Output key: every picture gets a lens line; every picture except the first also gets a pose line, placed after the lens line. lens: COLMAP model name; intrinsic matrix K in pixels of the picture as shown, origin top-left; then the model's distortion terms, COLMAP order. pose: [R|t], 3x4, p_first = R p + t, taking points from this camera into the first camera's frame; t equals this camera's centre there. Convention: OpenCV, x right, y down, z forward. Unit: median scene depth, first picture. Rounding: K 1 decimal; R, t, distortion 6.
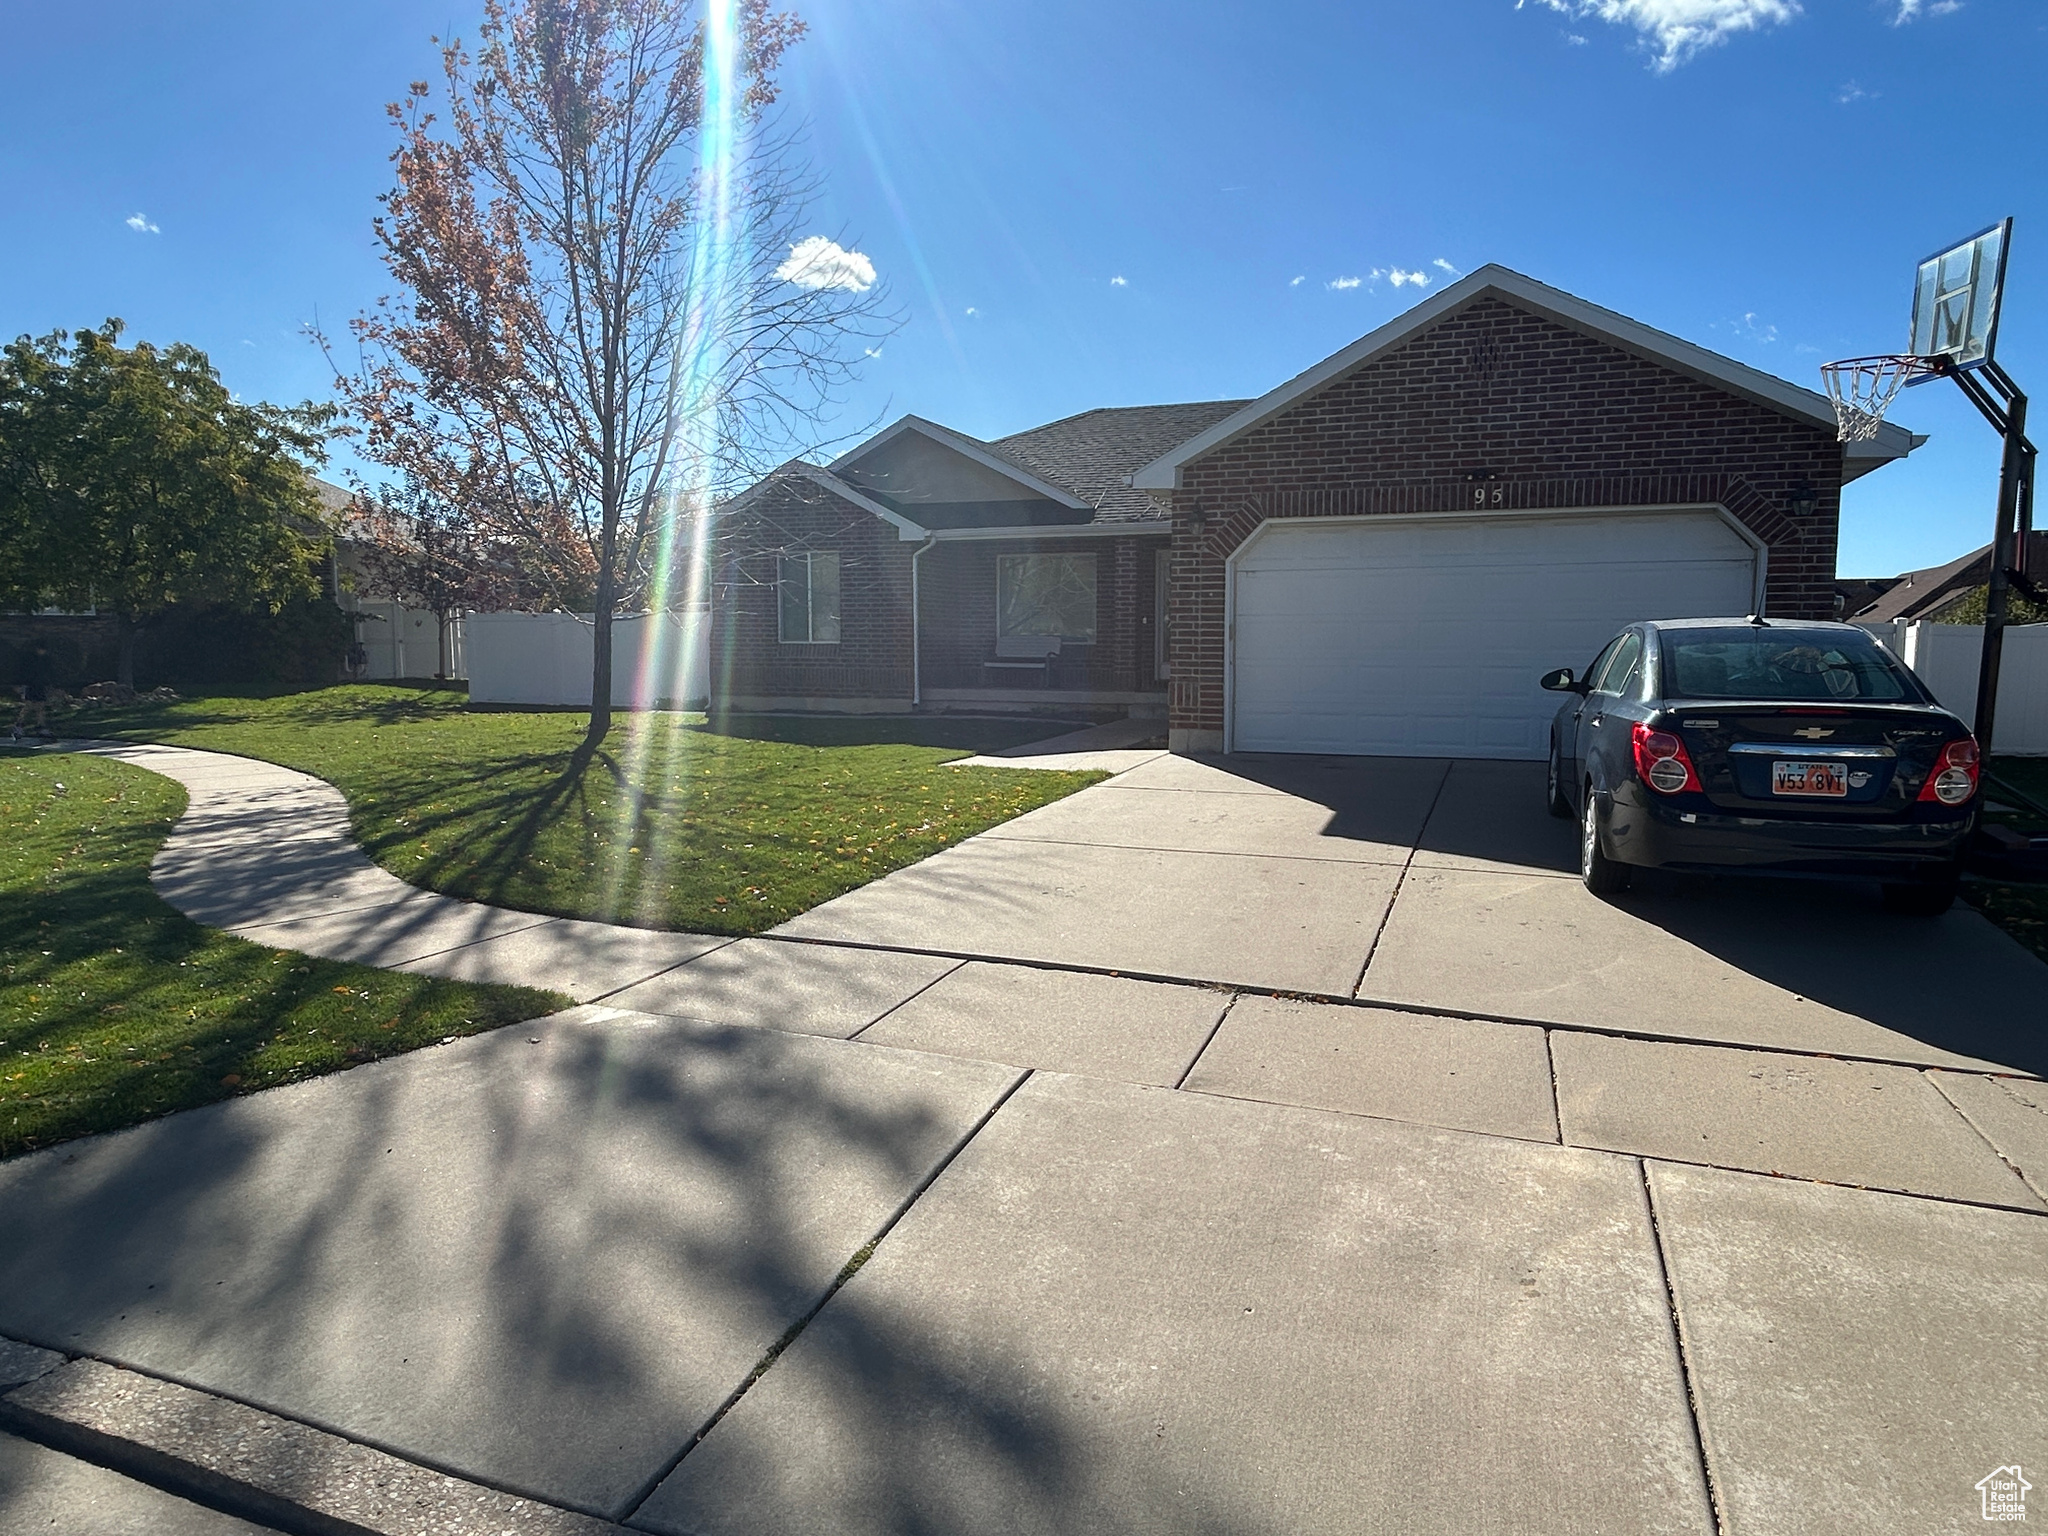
lens RADIAL K [[1218.4, 0, 1024.0], [0, 1218.4, 768.0], [0, 0, 1]] dist [-0.002046, -0.000447]
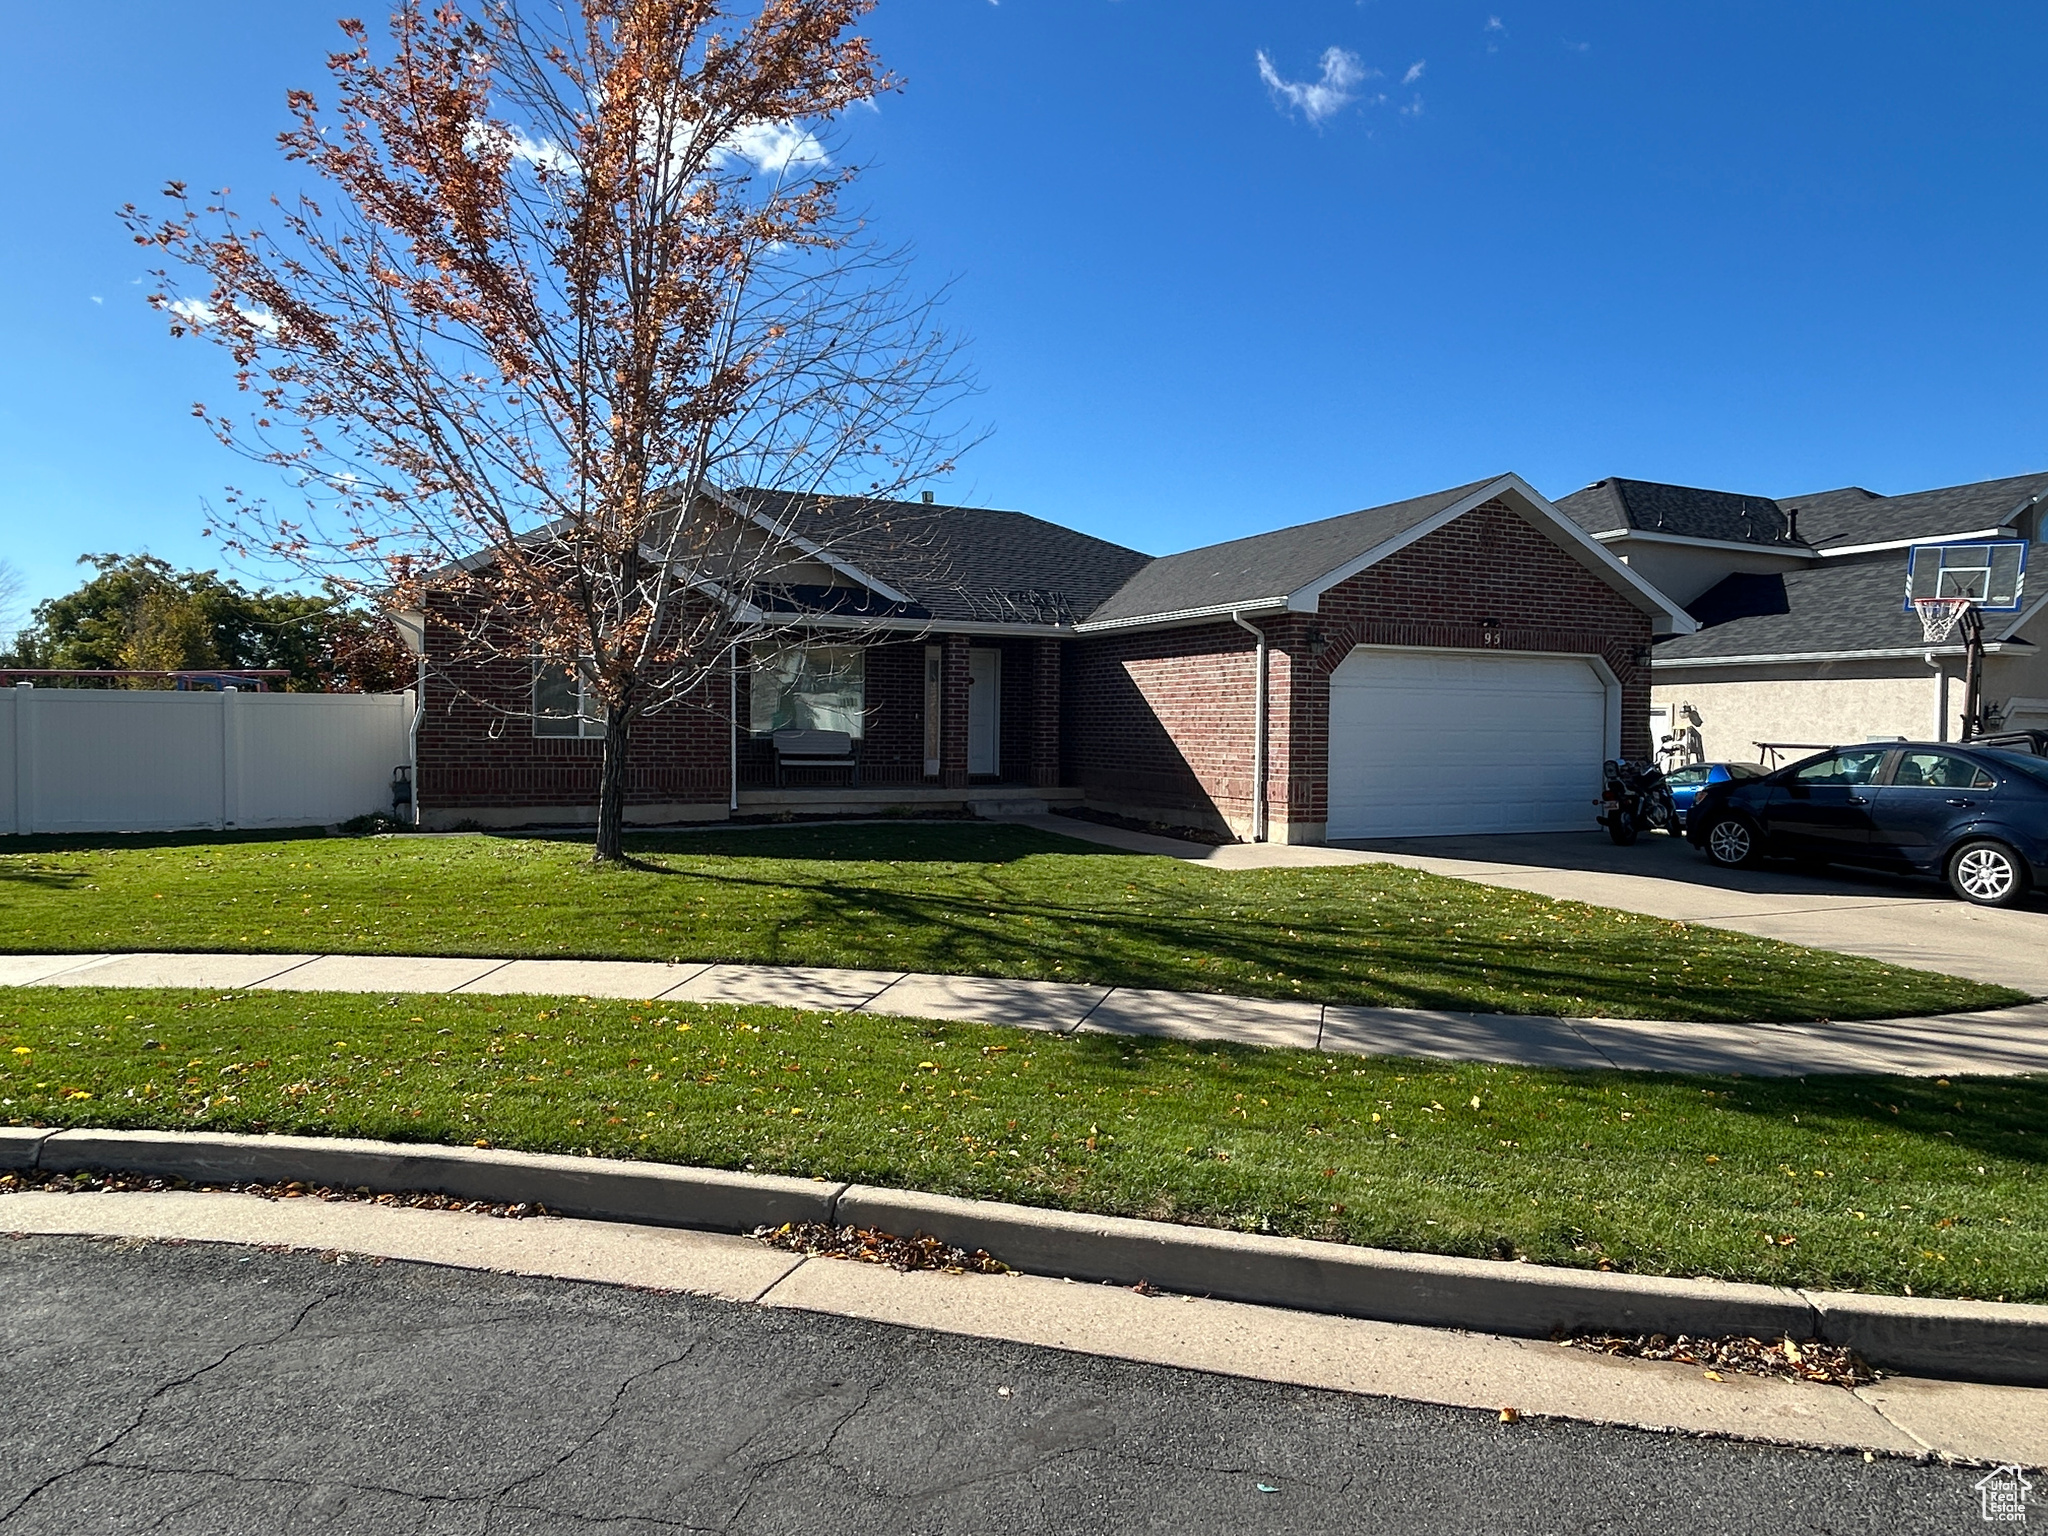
lens RADIAL K [[1218.4, 0, 1024.0], [0, 1218.4, 768.0], [0, 0, 1]] dist [-0.002046, -0.000447]
pose [[0.717594, -0.017084, 0.696253, -0.643873], [0.062274, 0.997269, -0.039712, -0.041343], [-0.693672, 0.071856, 0.716698, 0.280183]]
